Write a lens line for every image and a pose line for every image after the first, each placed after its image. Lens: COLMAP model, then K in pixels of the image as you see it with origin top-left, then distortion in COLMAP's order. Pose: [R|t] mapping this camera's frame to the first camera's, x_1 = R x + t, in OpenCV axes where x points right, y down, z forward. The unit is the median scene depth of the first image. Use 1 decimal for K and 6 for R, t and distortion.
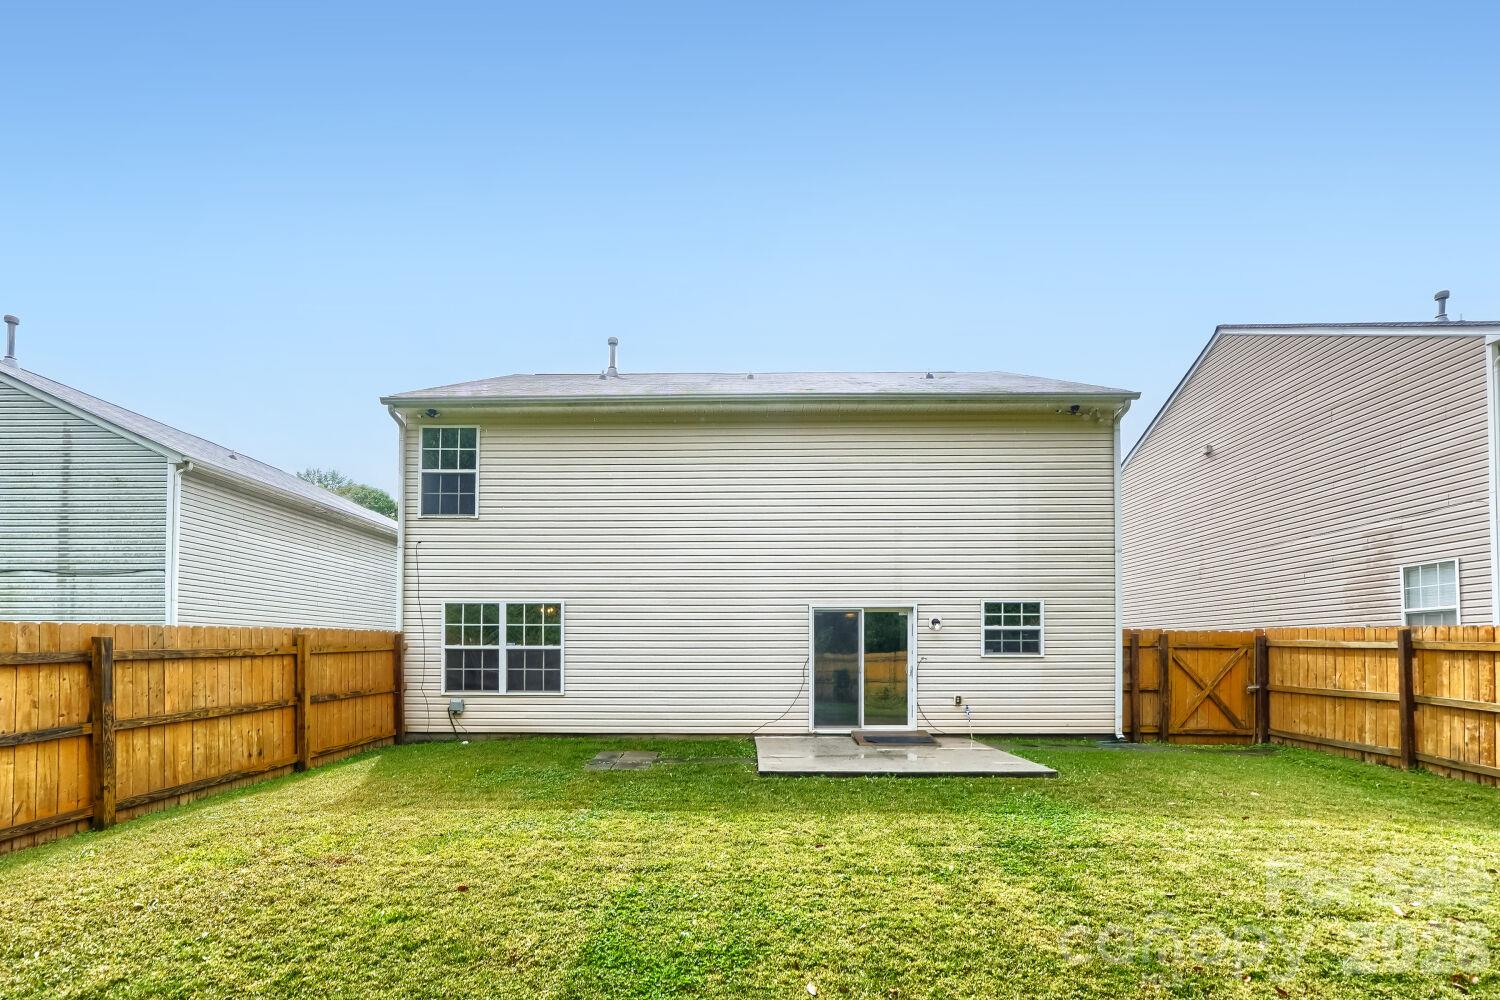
lens RADIAL K [[655.0, 0, 740.6], [0, 655.0, 656.2], [0, 0, 1]] dist [-0.001548, -0.000007]
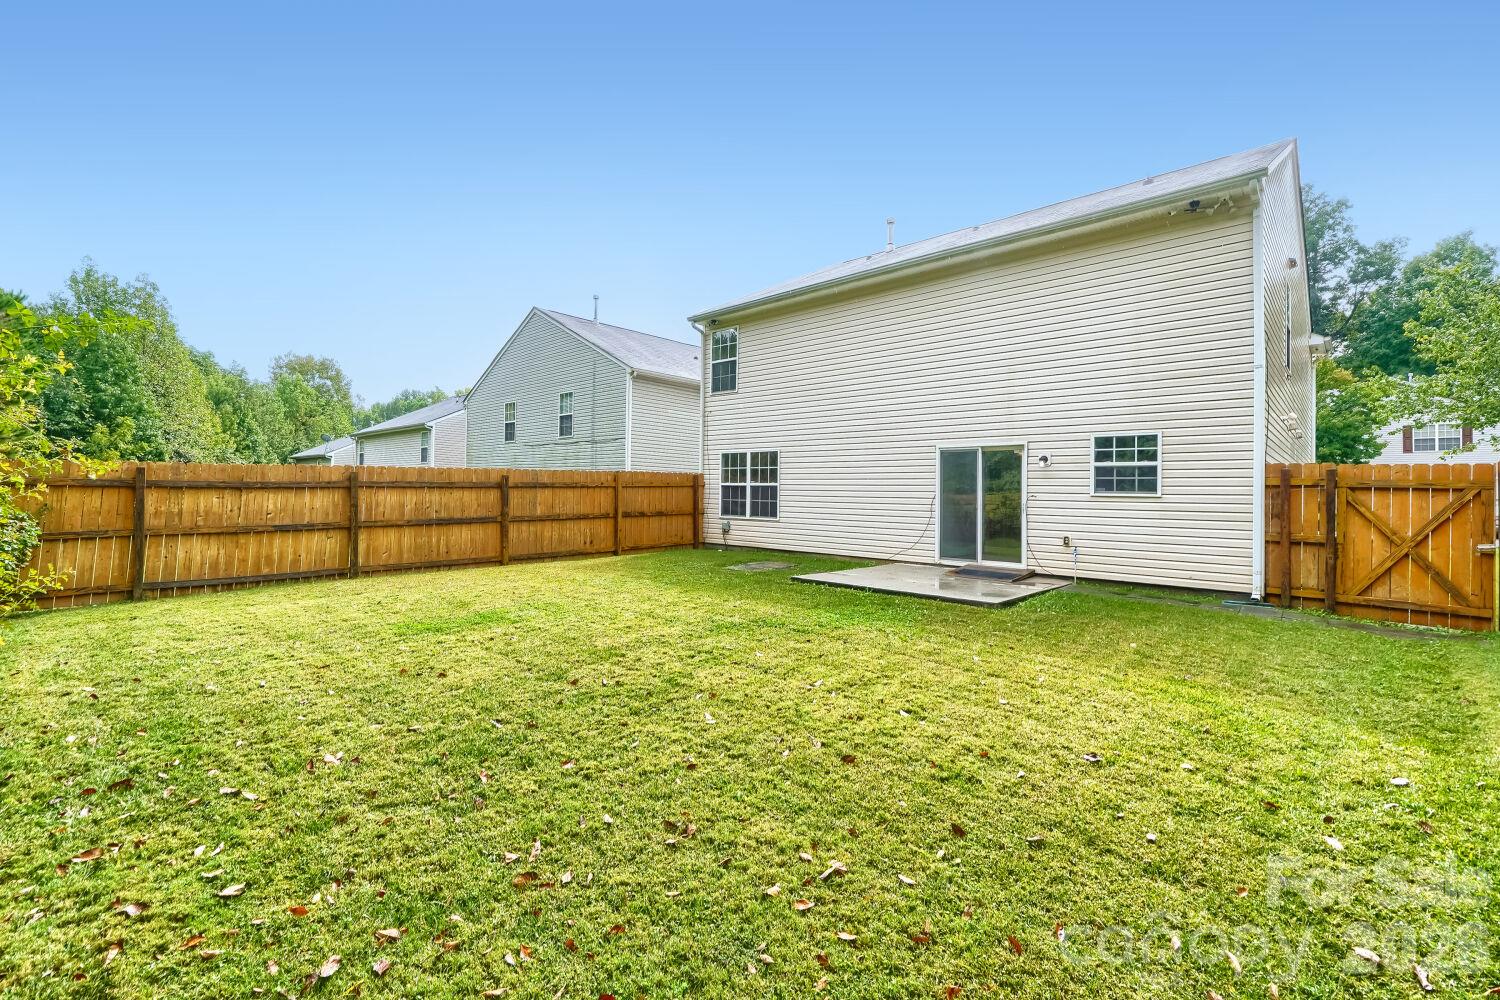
lens RADIAL K [[655.7, 0, 750.0], [0, 655.7, 500.0], [0, 0, 1]] dist [-0.001078, -0.000019]
pose [[0.738039, 0.020835, -0.674436, 0.626309], [-0.022120, 0.999733, 0.006678, 0.011210], [0.674395, 0.009990, 0.738303, -0.011937]]
